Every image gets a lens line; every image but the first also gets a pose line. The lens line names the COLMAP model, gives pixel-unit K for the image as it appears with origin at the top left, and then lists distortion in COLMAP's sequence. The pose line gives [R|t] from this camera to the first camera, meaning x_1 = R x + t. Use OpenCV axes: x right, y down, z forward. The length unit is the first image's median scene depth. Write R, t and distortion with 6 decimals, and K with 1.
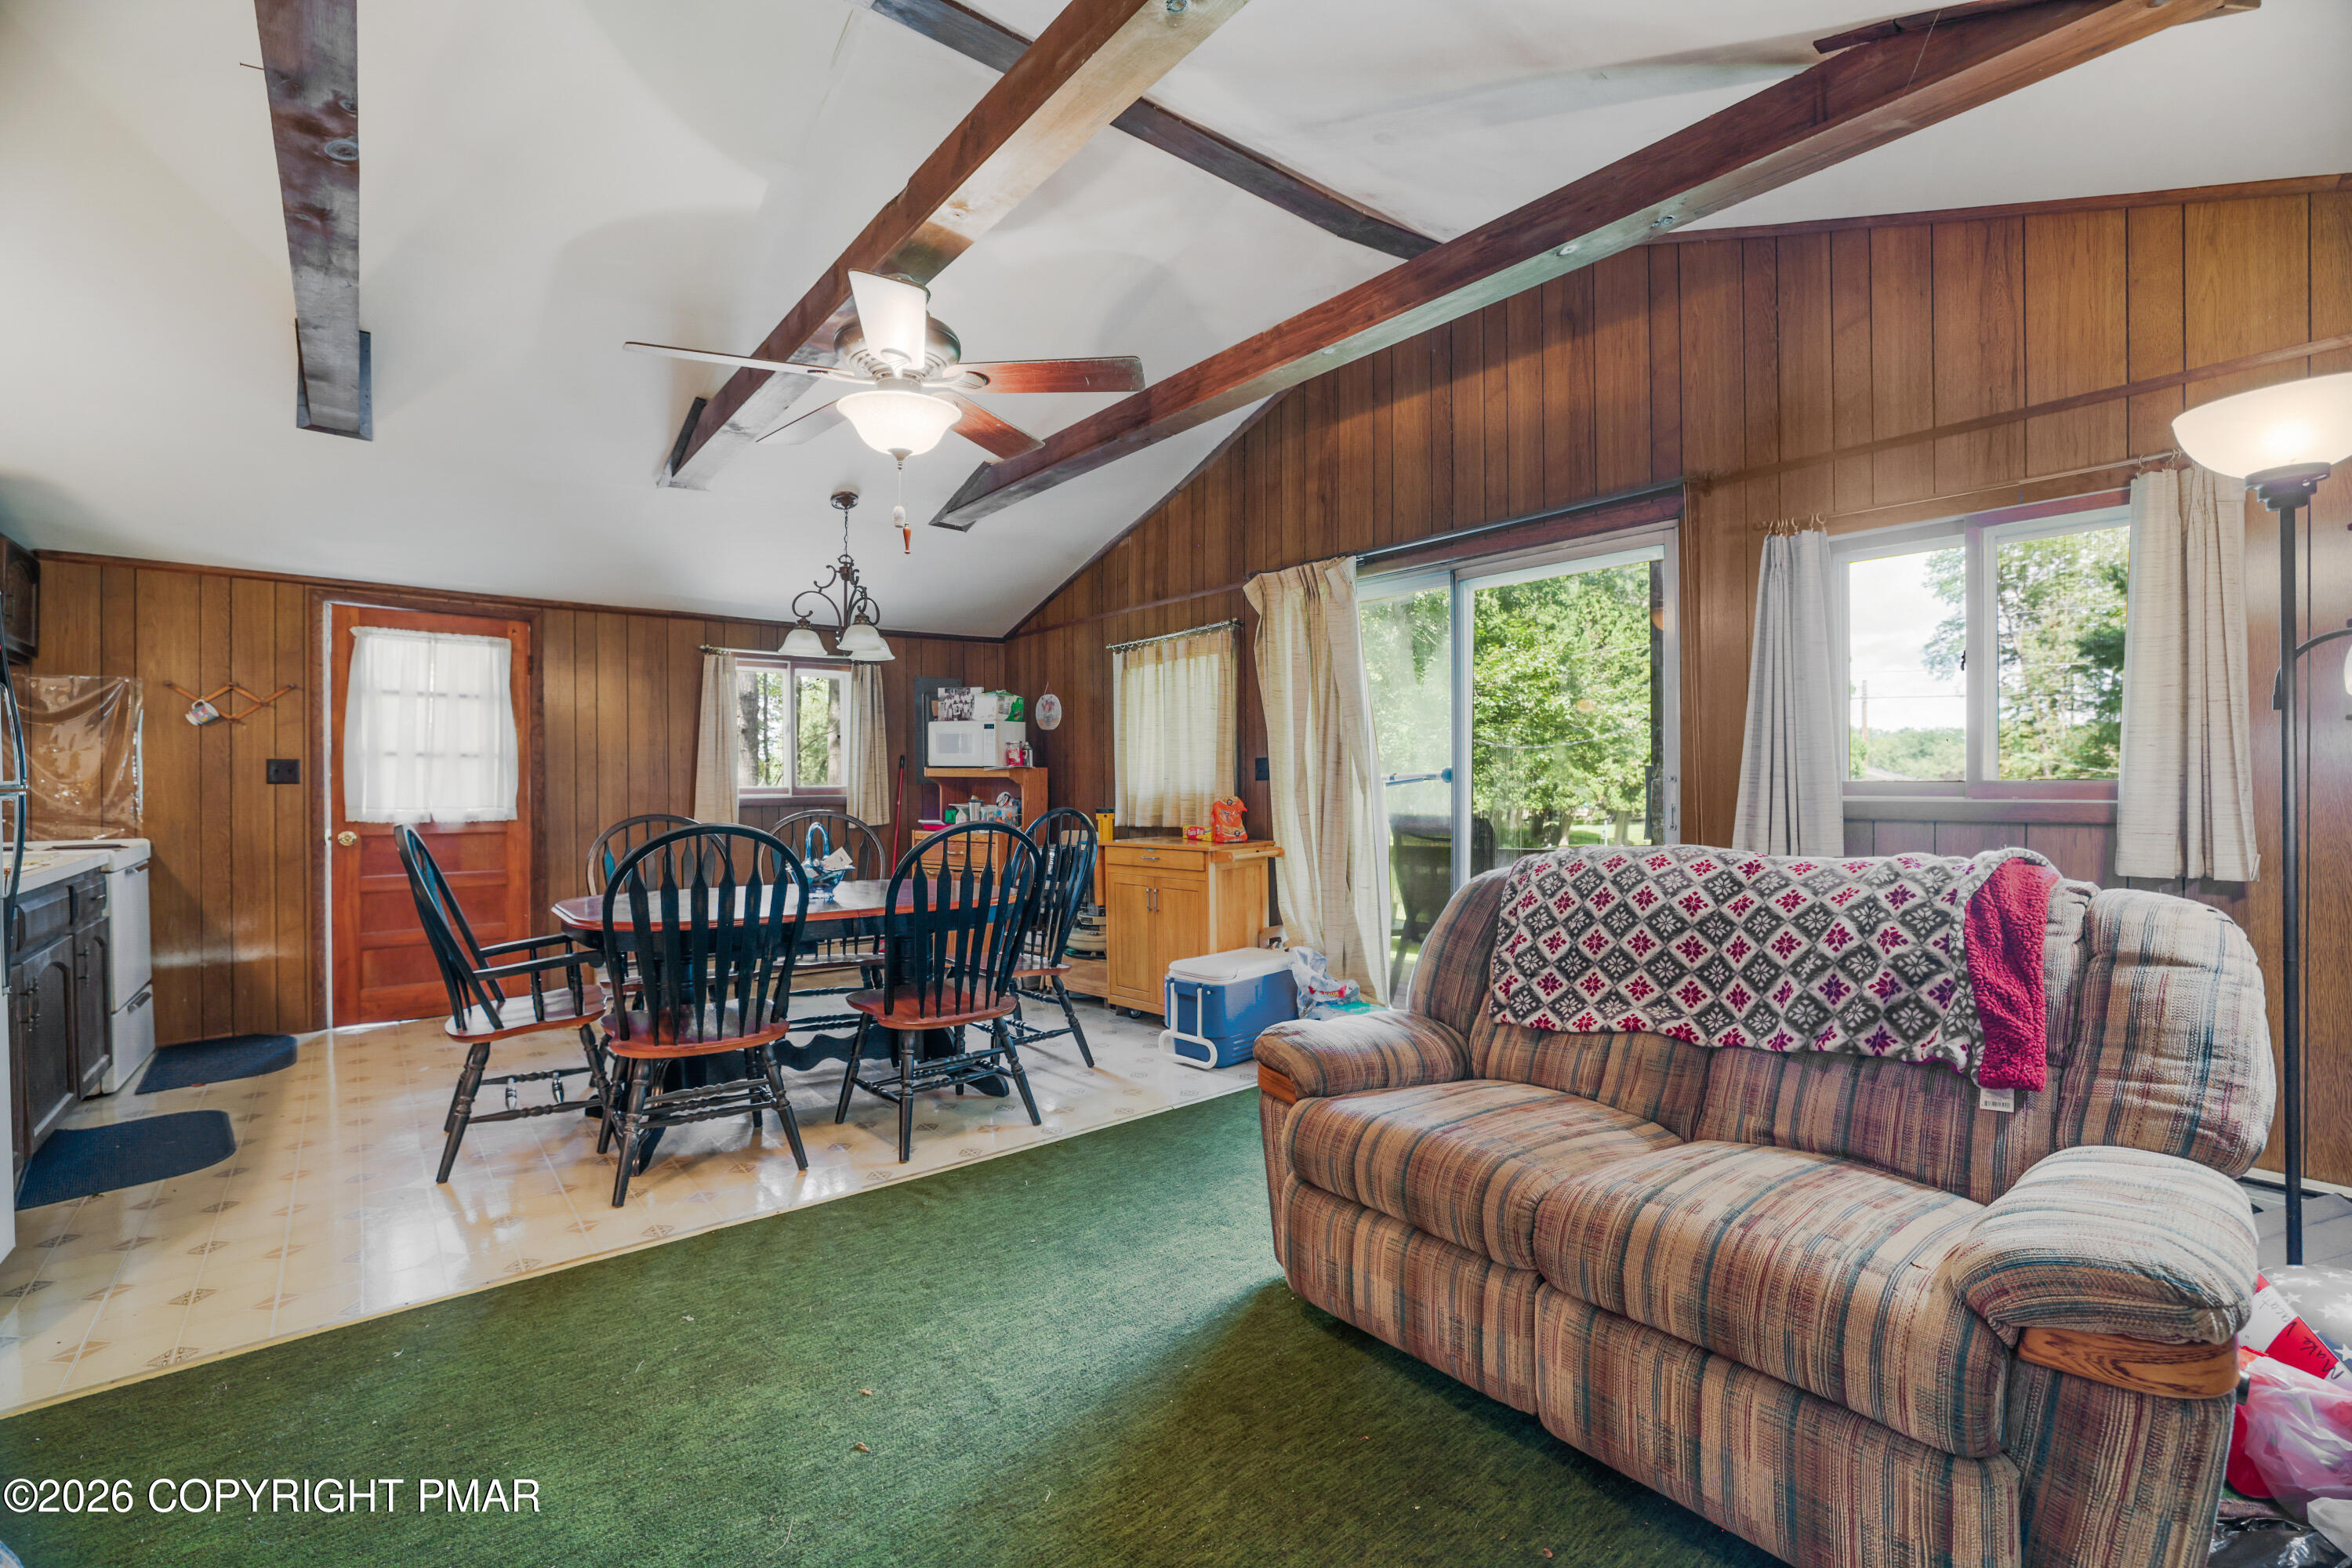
lens RADIAL K [[1004.2, 0, 1168.2], [0, 1004.2, 789.2], [0, 0, 1]] dist [-0.044476, 0.015639]
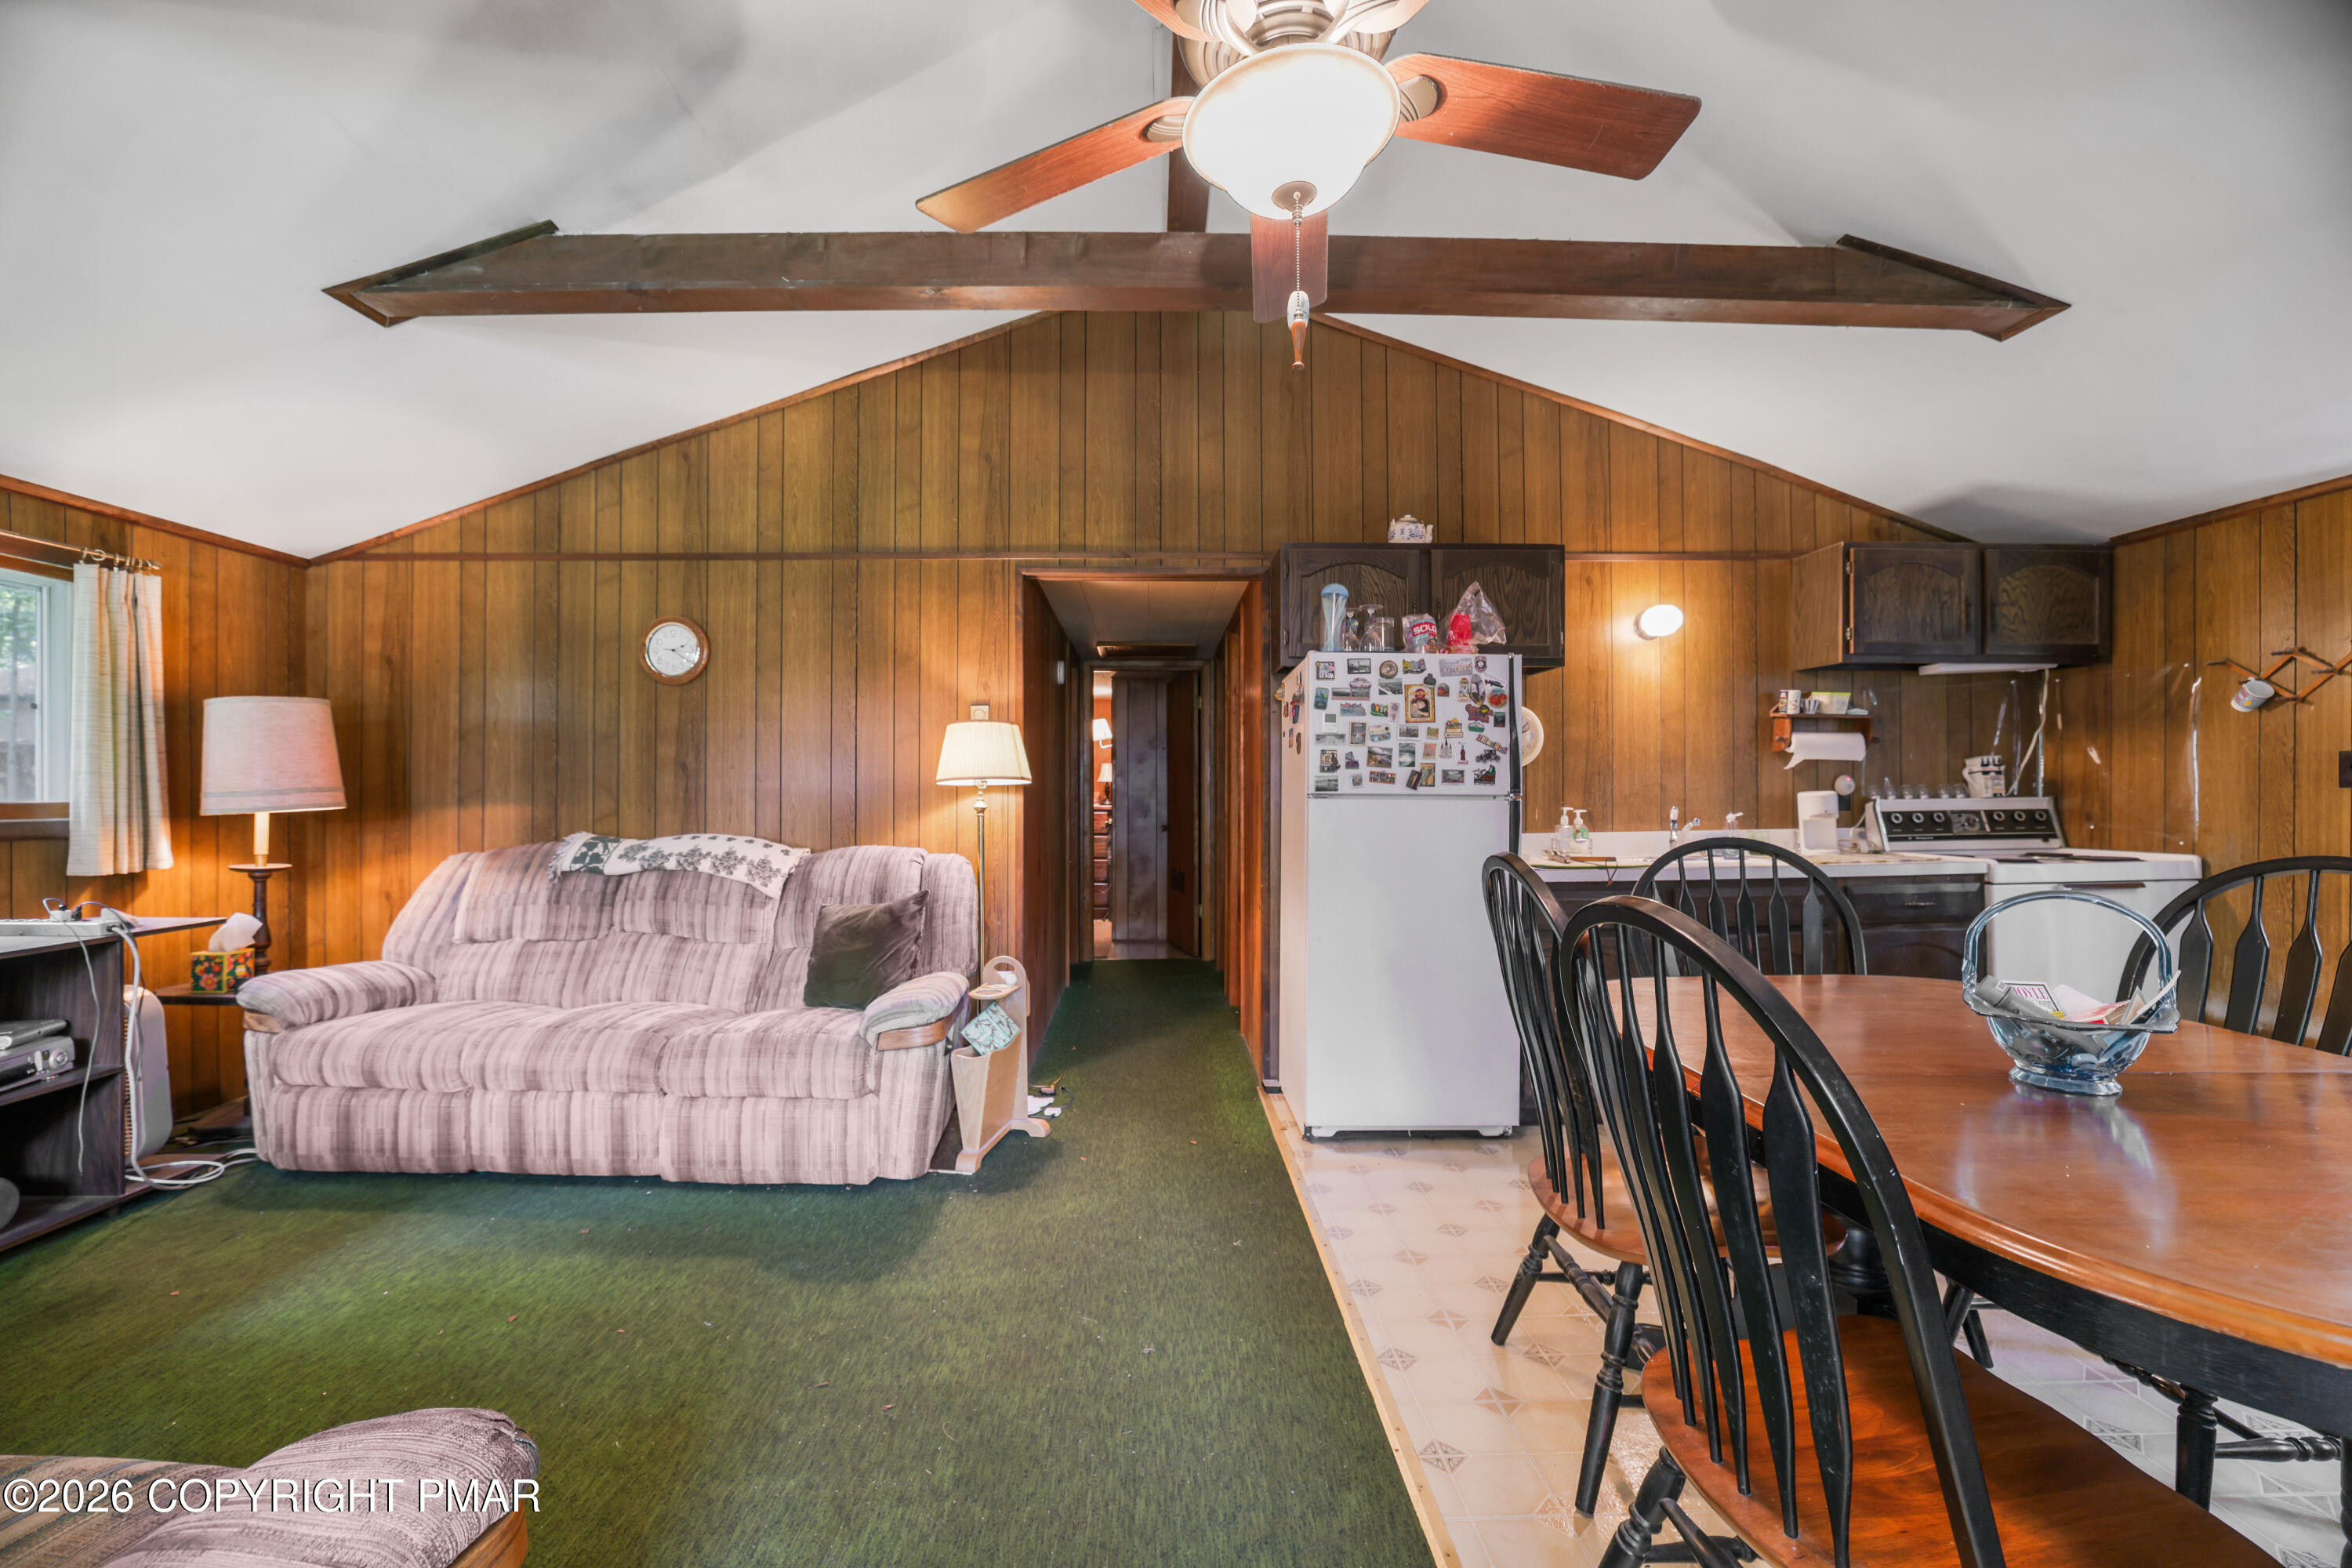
lens RADIAL K [[984.6, 0, 1137.0], [0, 984.6, 790.4], [0, 0, 1]] dist [-0.049839, 0.016289]
pose [[-0.635778, 0.002340, -0.771869, 0.121974], [0.002211, 0.999997, 0.001210, -0.005693], [0.771869, -0.000938, -0.635781, 0.757539]]
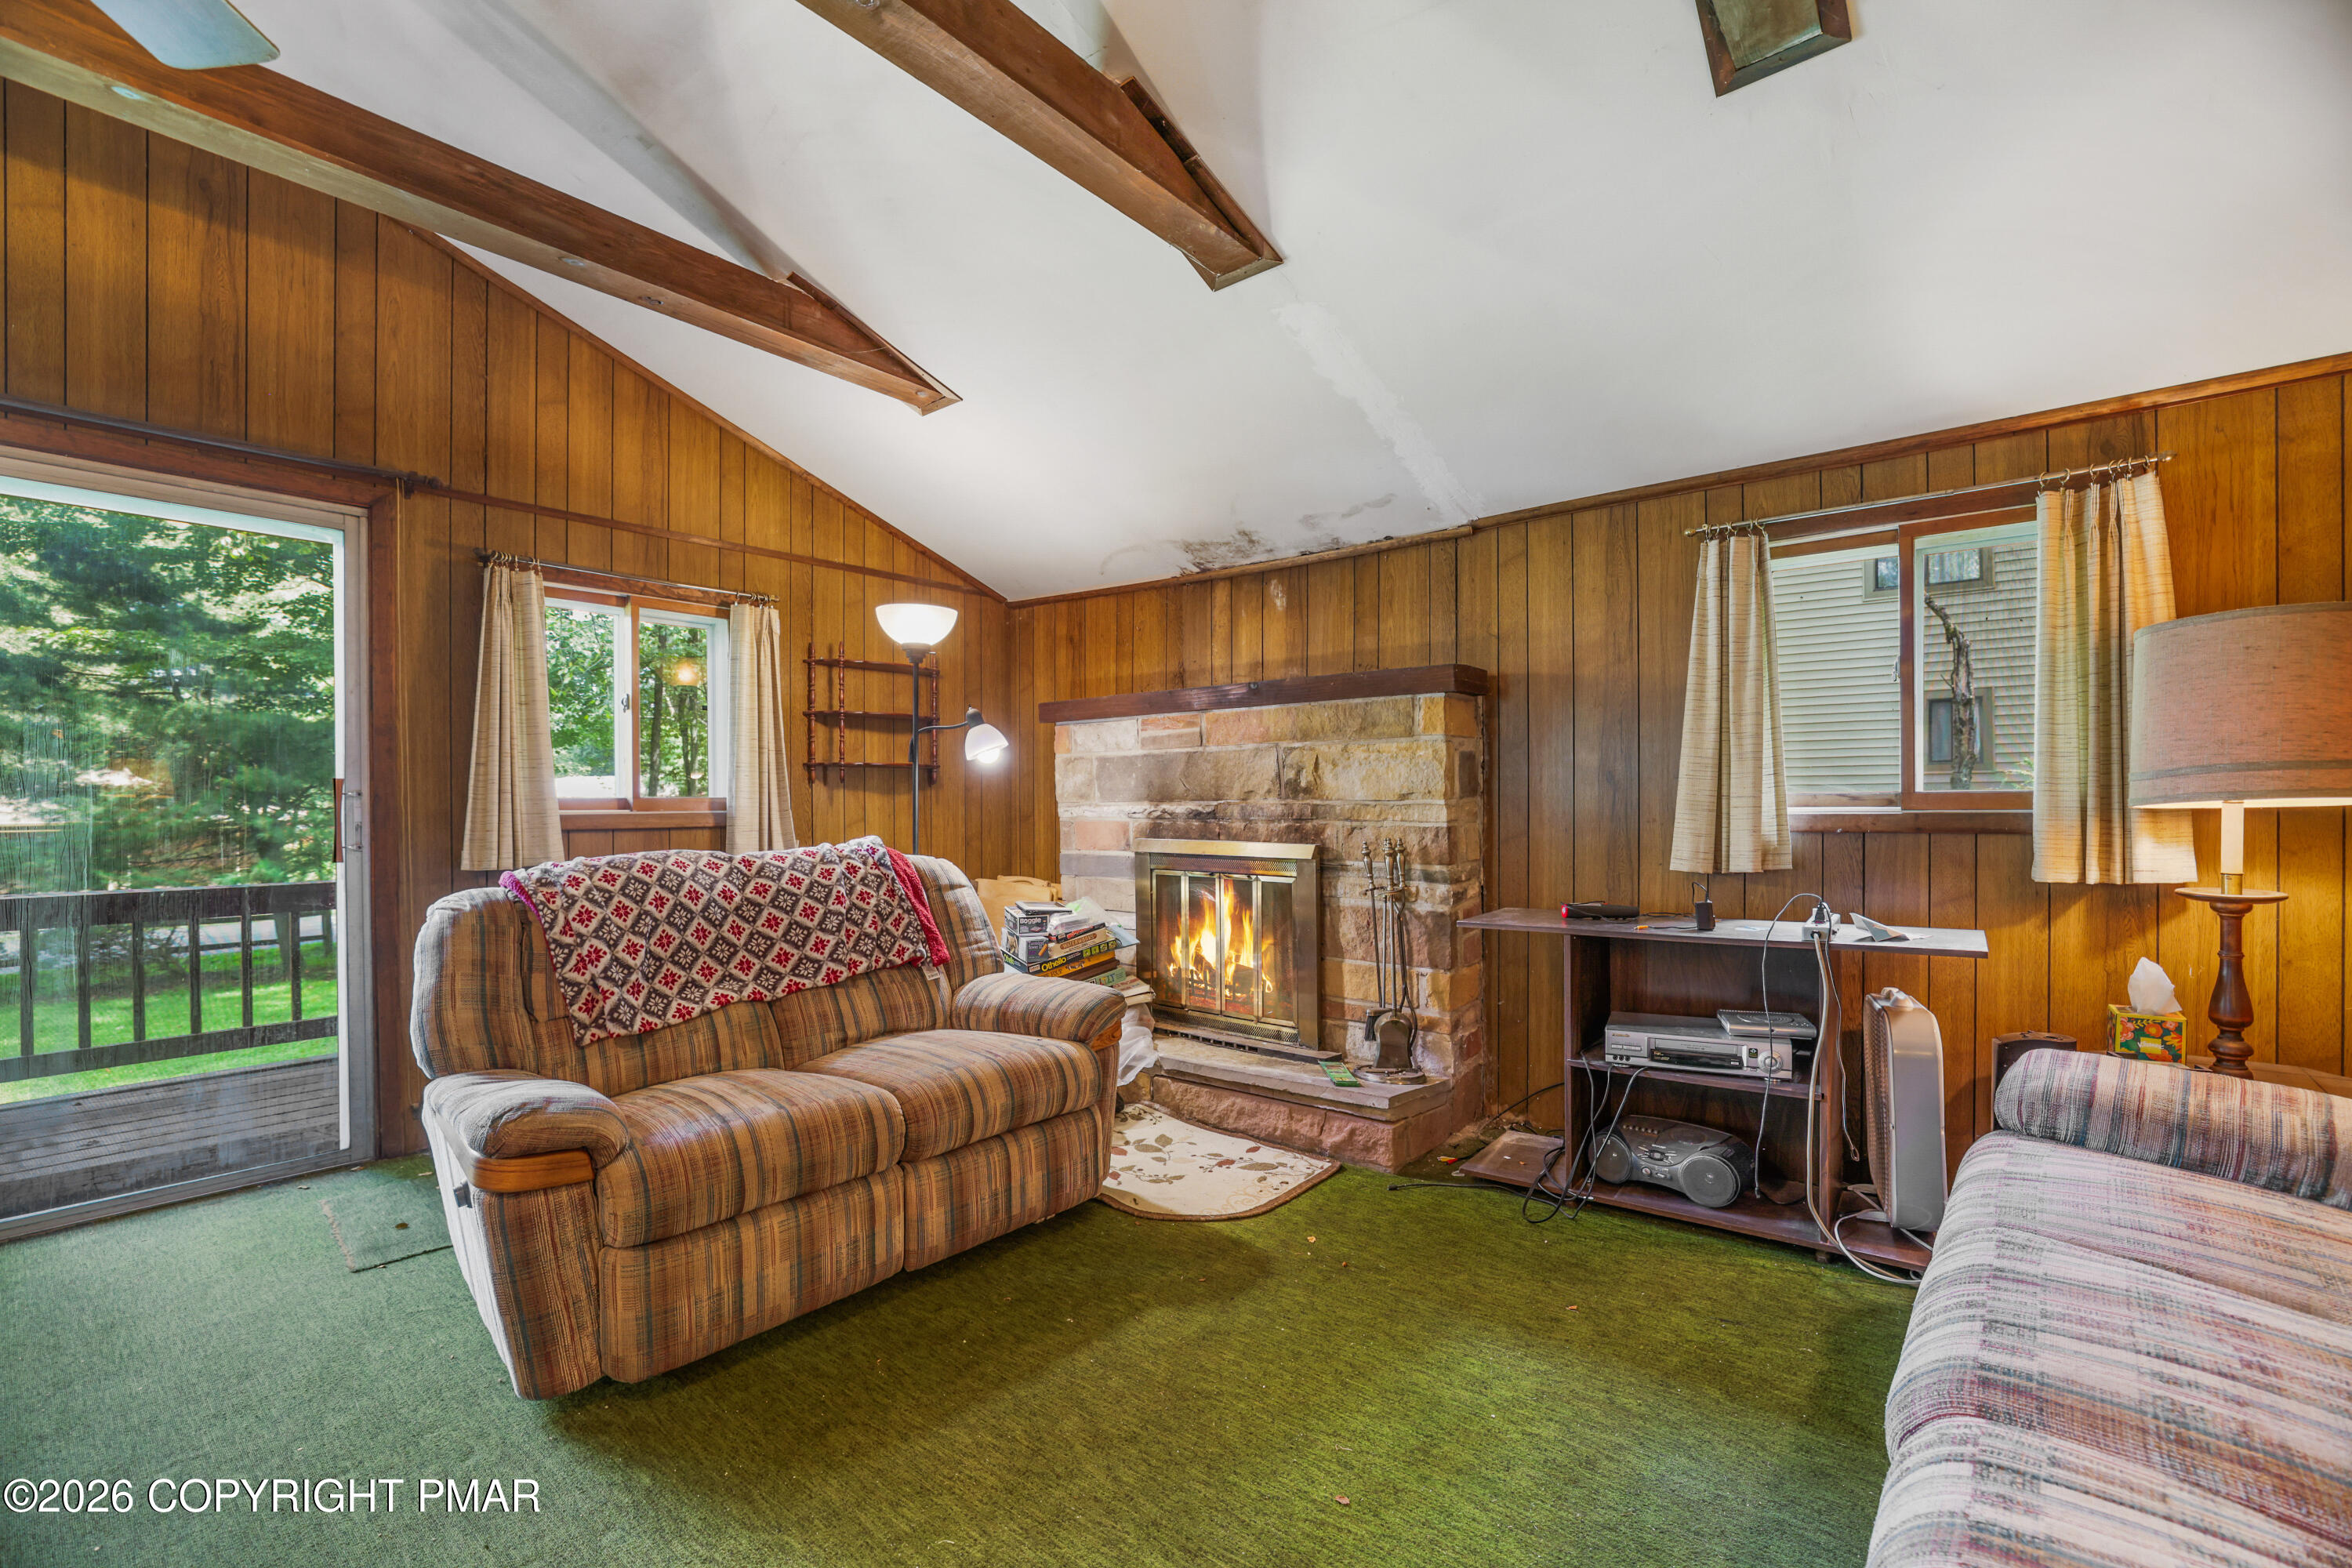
lens RADIAL K [[1007.9, 0, 1158.8], [0, 1007.9, 806.5], [0, 0, 1]] dist [-0.051693, 0.018296]
pose [[-0.182465, -0.000463, 0.983212, -0.385358], [0.009890, 0.999948, 0.002306, 0.004287], [-0.983163, 0.010145, -0.182451, 0.342378]]
